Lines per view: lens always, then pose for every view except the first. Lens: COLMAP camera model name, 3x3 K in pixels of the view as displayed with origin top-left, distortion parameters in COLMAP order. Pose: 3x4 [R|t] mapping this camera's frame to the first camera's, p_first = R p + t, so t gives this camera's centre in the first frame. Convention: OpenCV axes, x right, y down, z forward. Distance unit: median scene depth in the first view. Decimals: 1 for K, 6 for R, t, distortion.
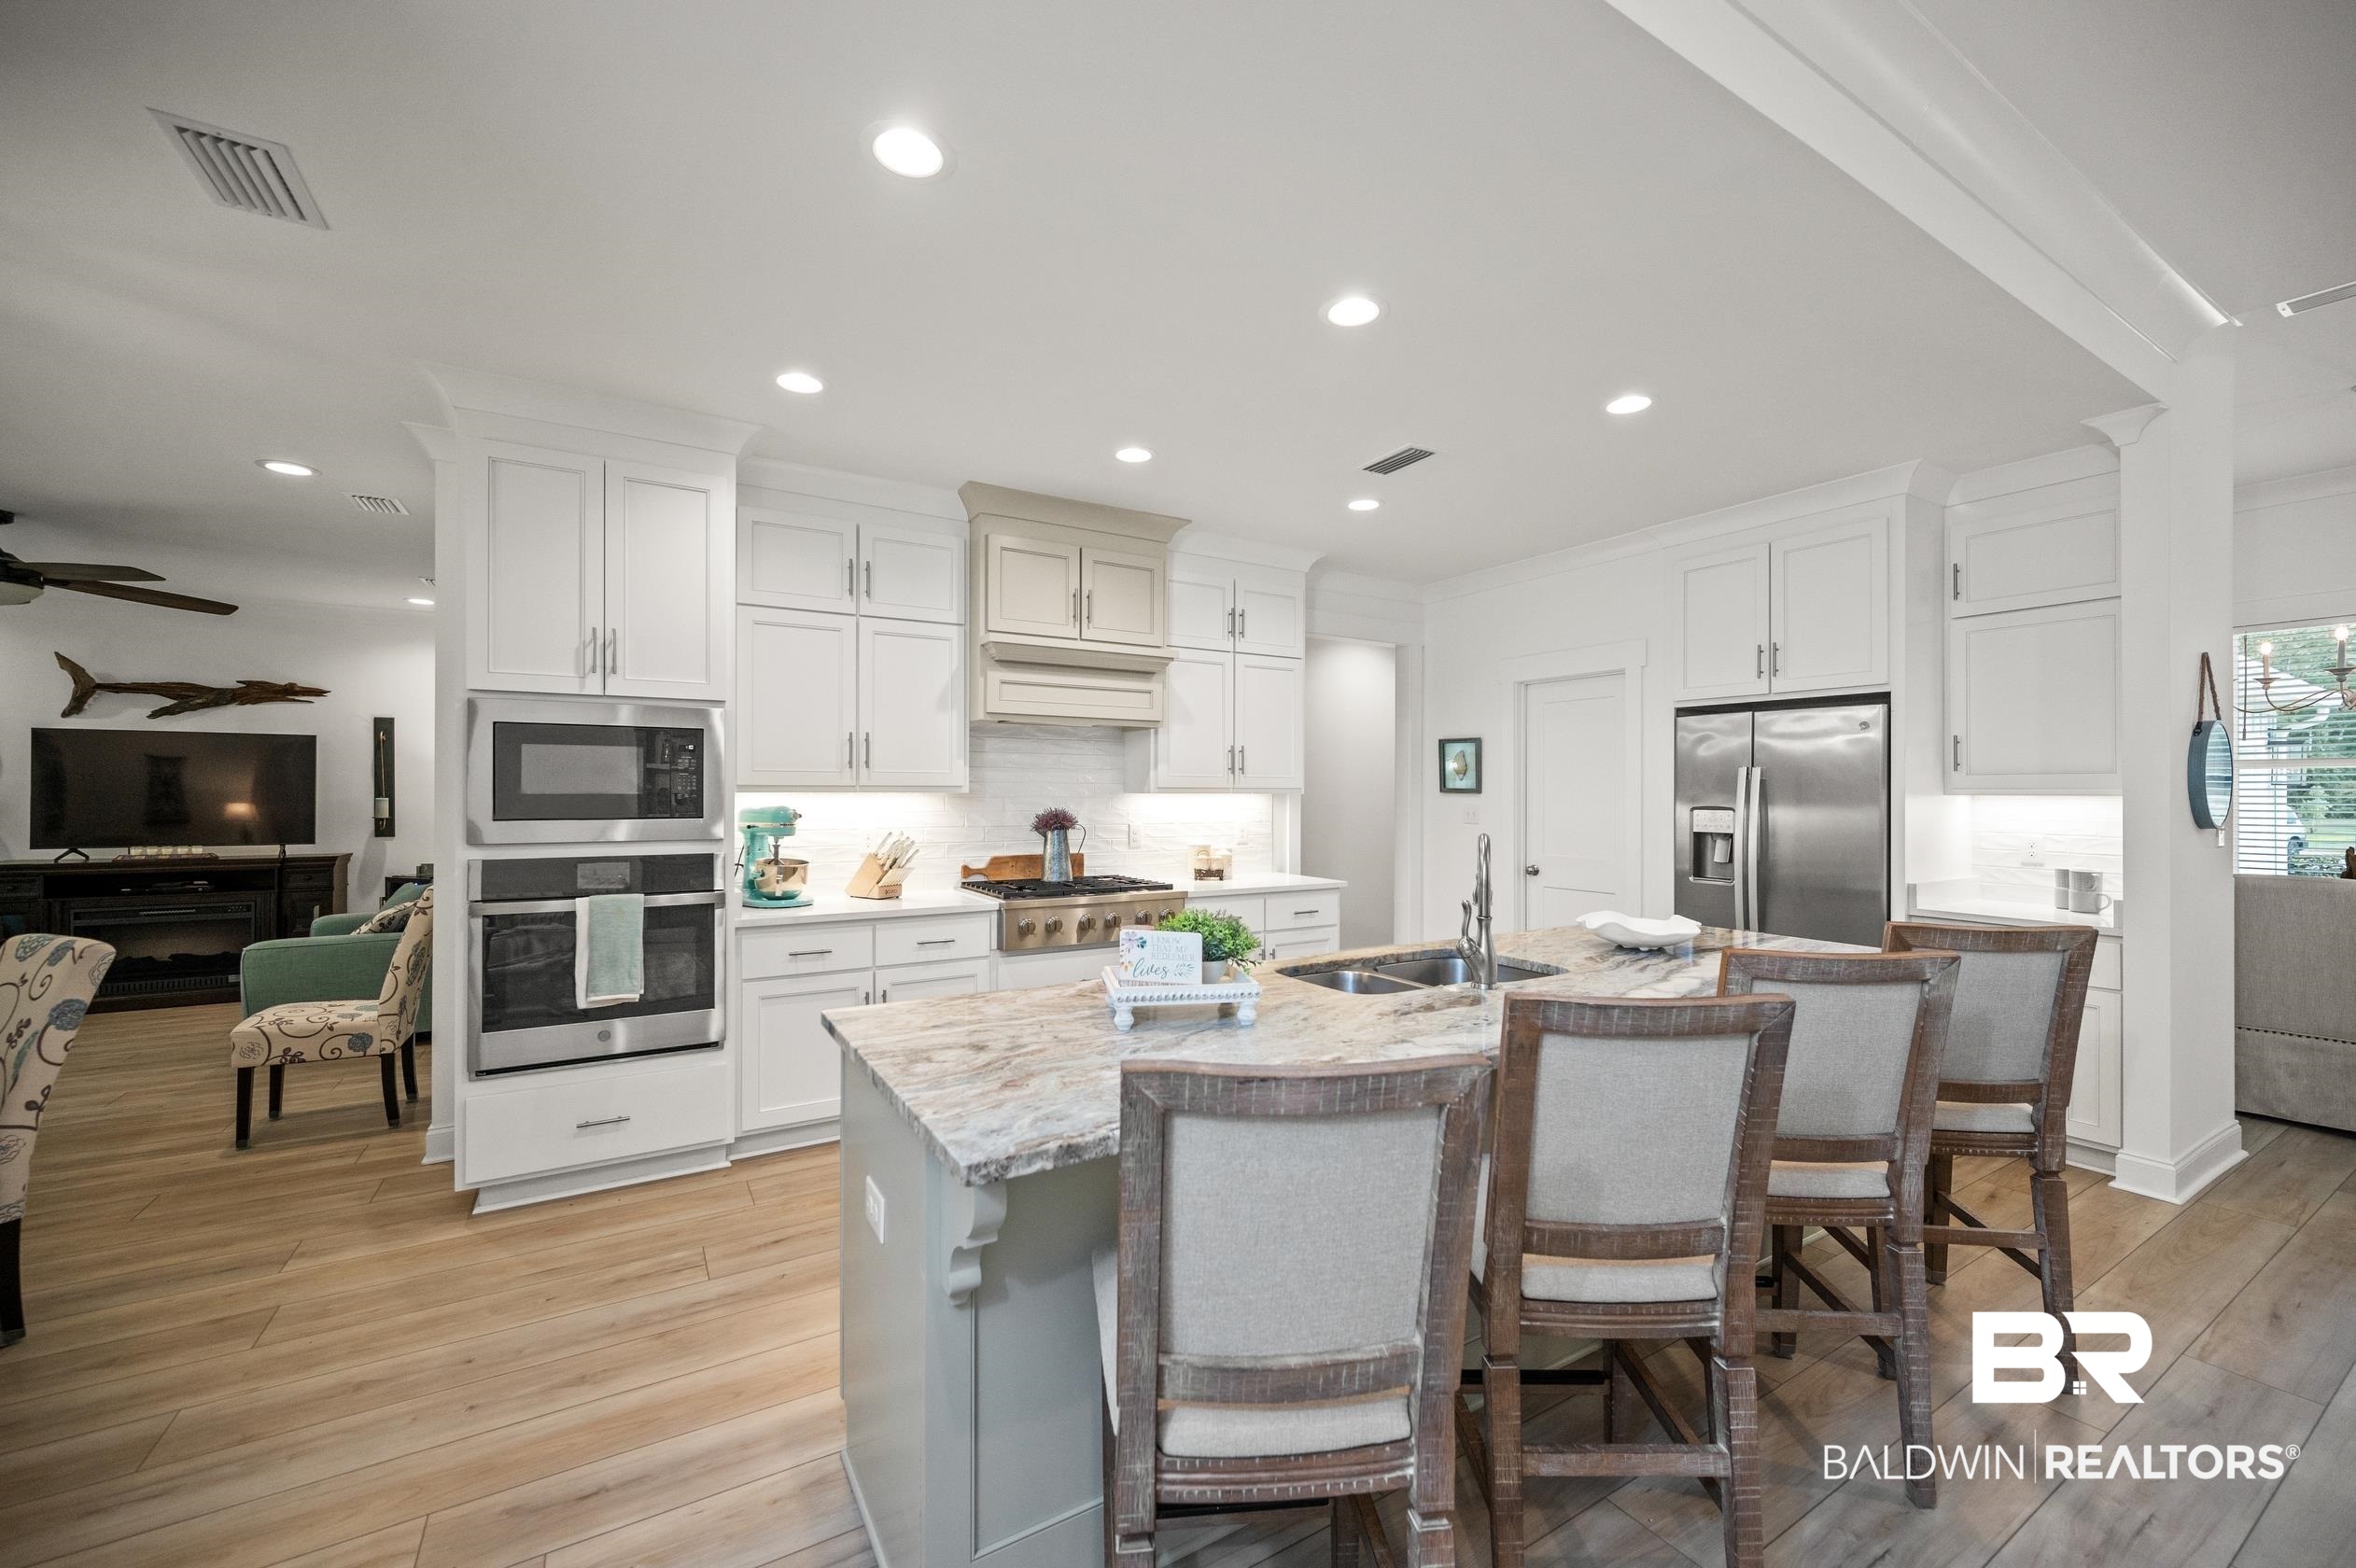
lens RADIAL K [[929.7, 0, 1181.9], [0, 929.7, 792.3], [0, 0, 1]] dist [-0.001827, -0.000049]
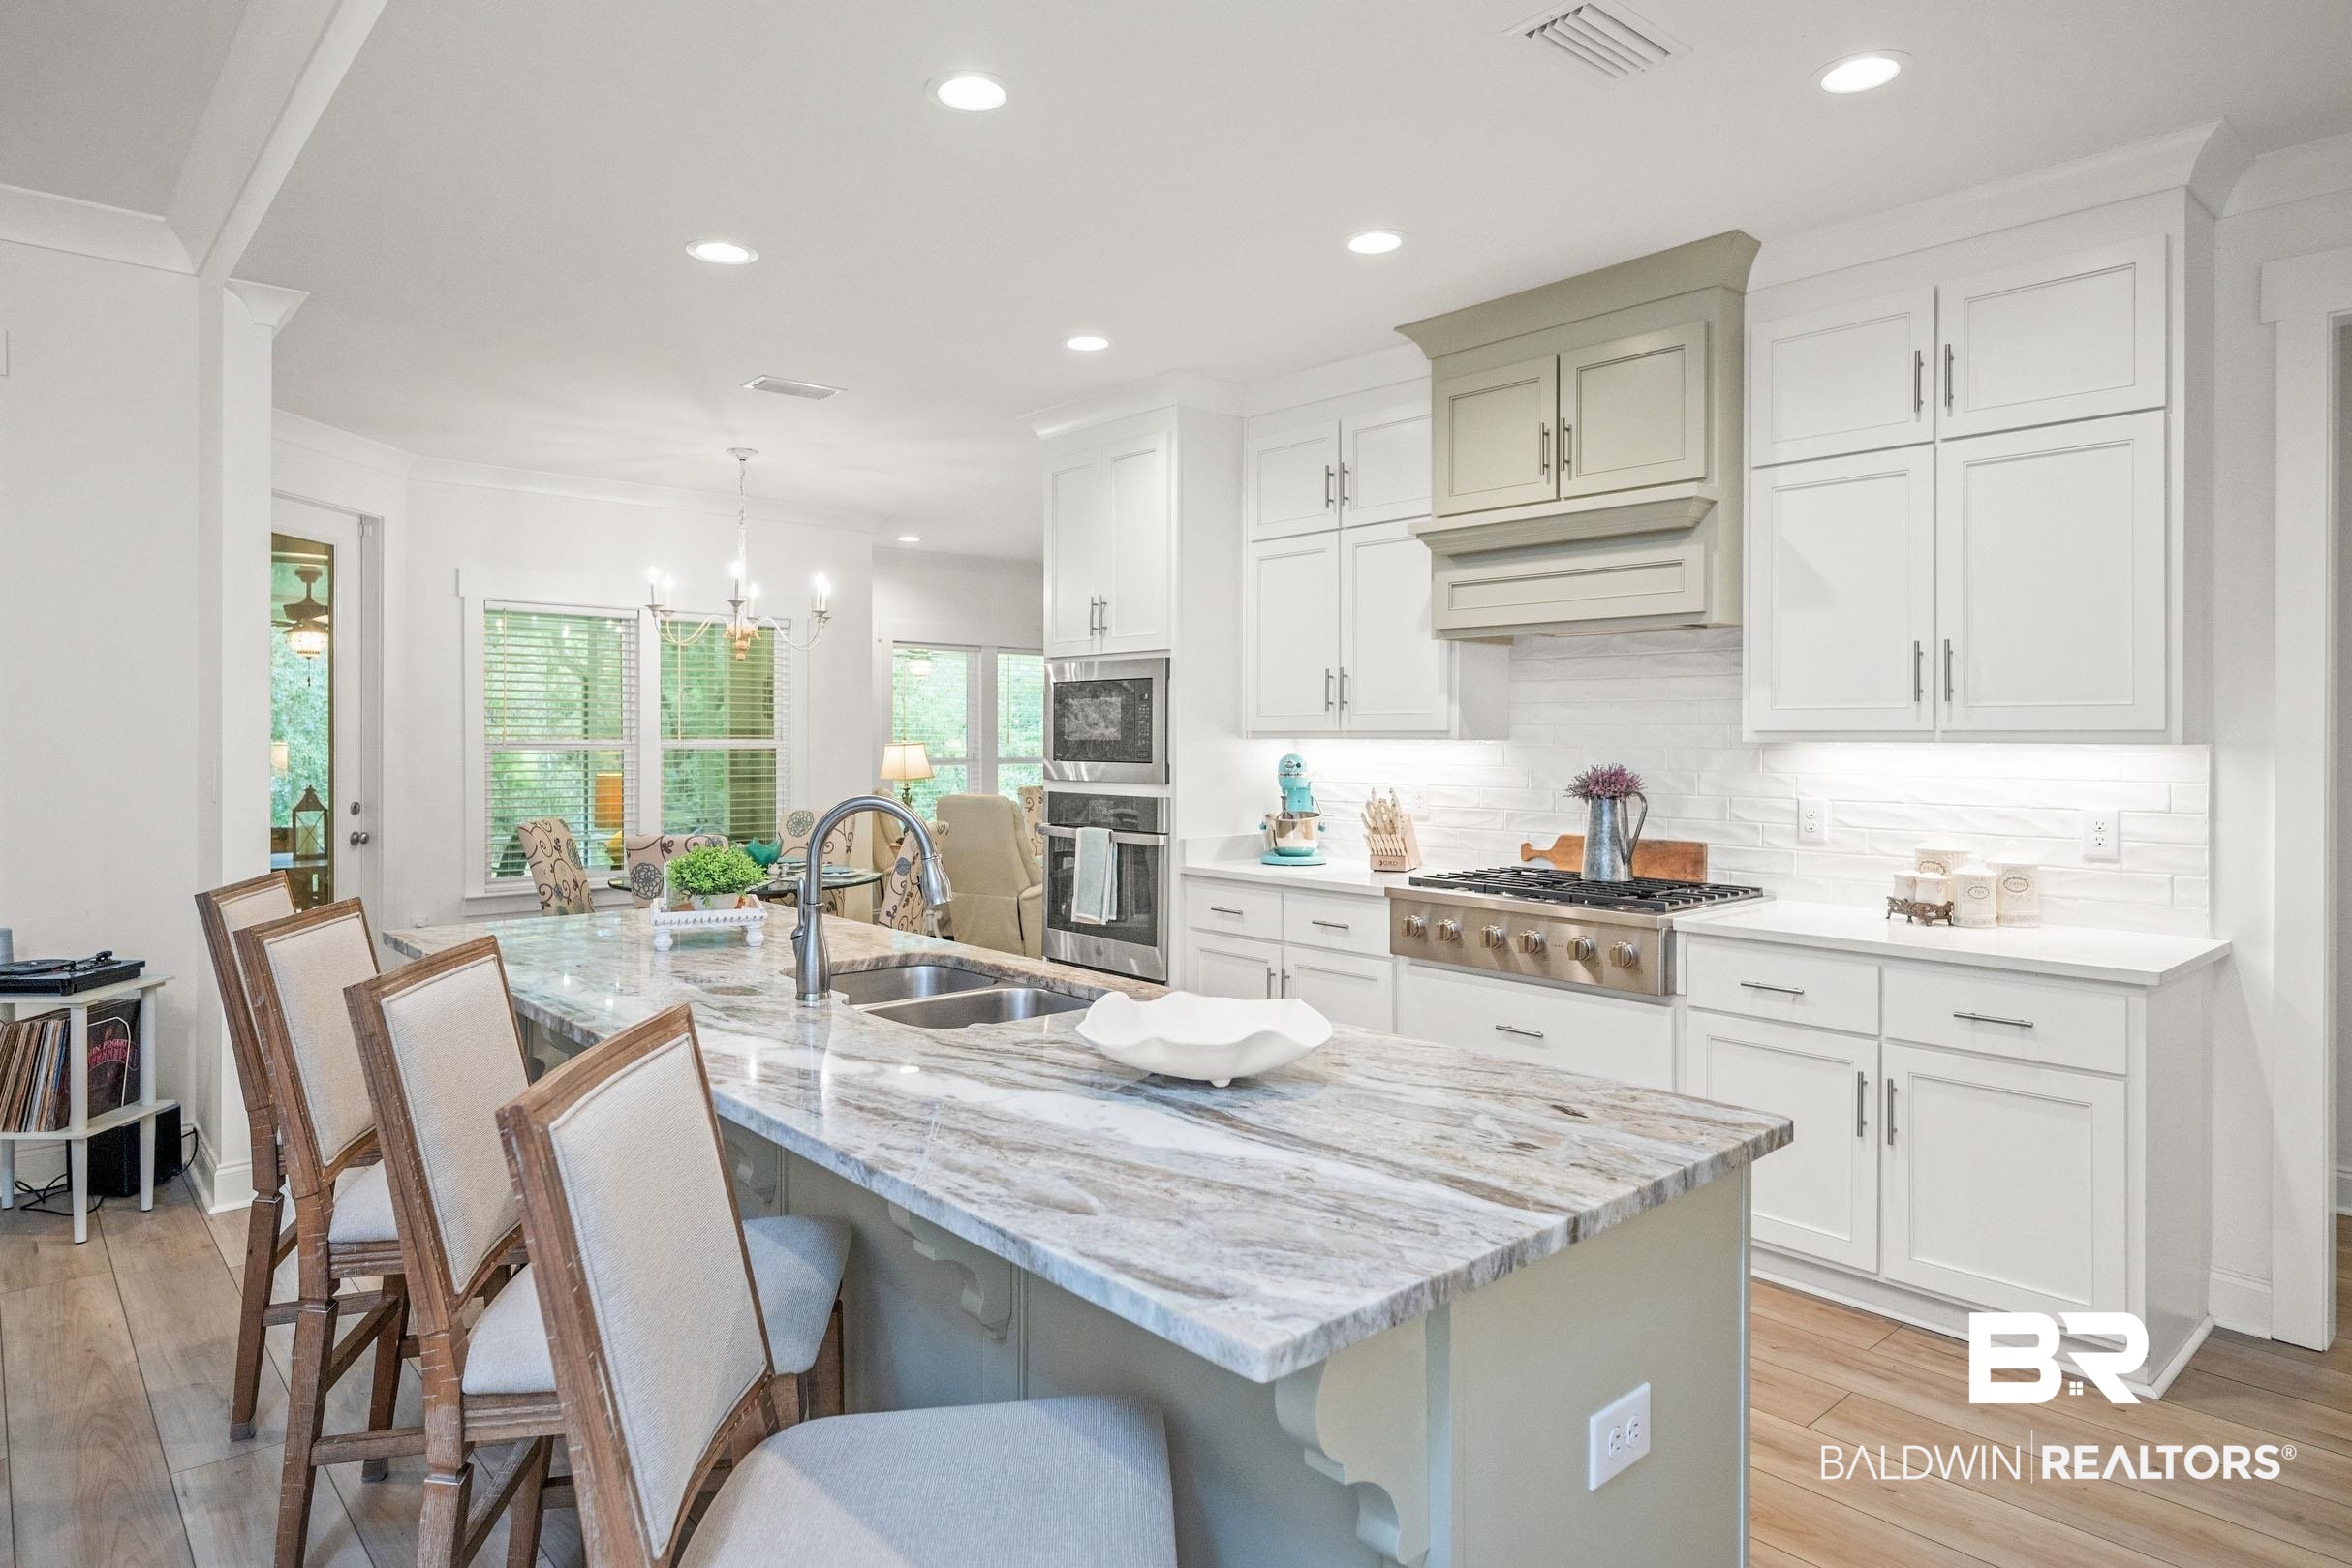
lens RADIAL K [[1347.7, 0, 1123.9], [0, 1347.7, 733.6], [0, 0, 1]] dist [-0.003030, 0.000251]
pose [[0.161351, -0.003730, -0.986890, 0.718630], [-0.002769, 0.999987, -0.004233, 0.000706], [0.986893, 0.003416, 0.161339, 0.532452]]
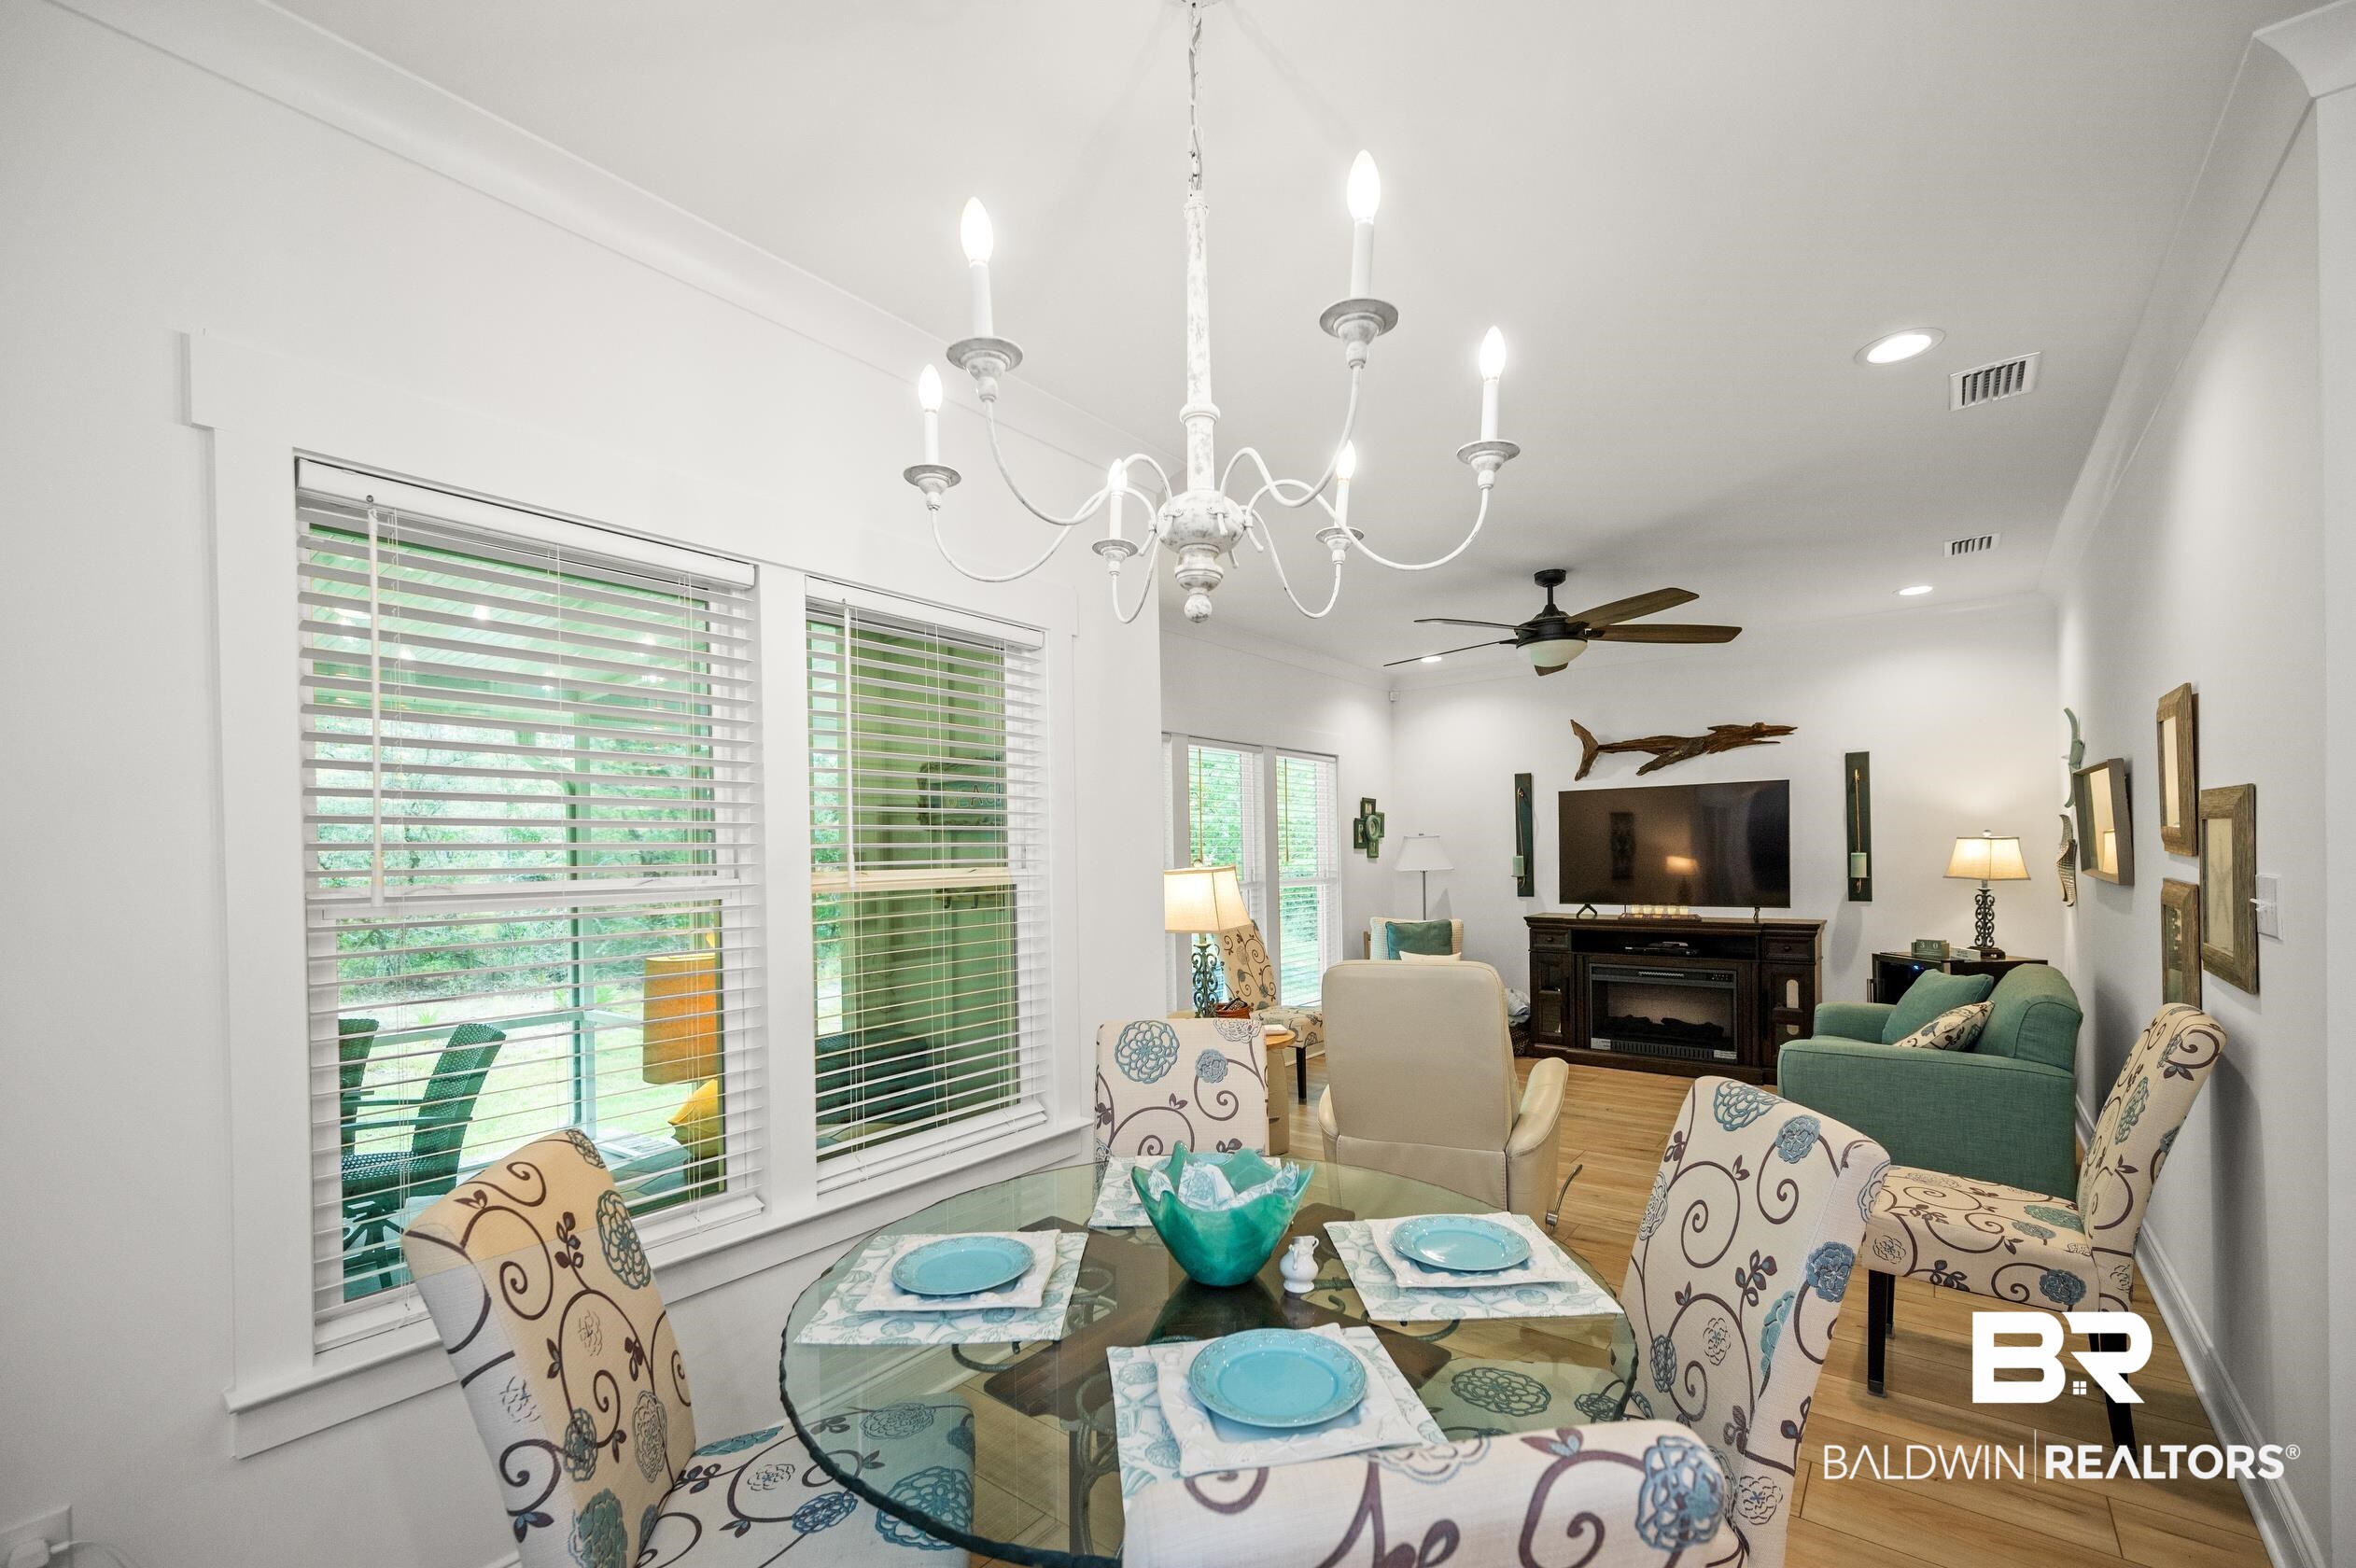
lens RADIAL K [[971.1, 0, 1186.8], [0, 971.1, 860.5], [0, 0, 1]] dist [-0.007248, -0.000398]
pose [[0.355229, -0.003304, -0.934773, -0.433927], [0.018720, 0.999818, 0.003580, -0.001842], [0.934592, -0.018771, 0.355227, 0.246970]]
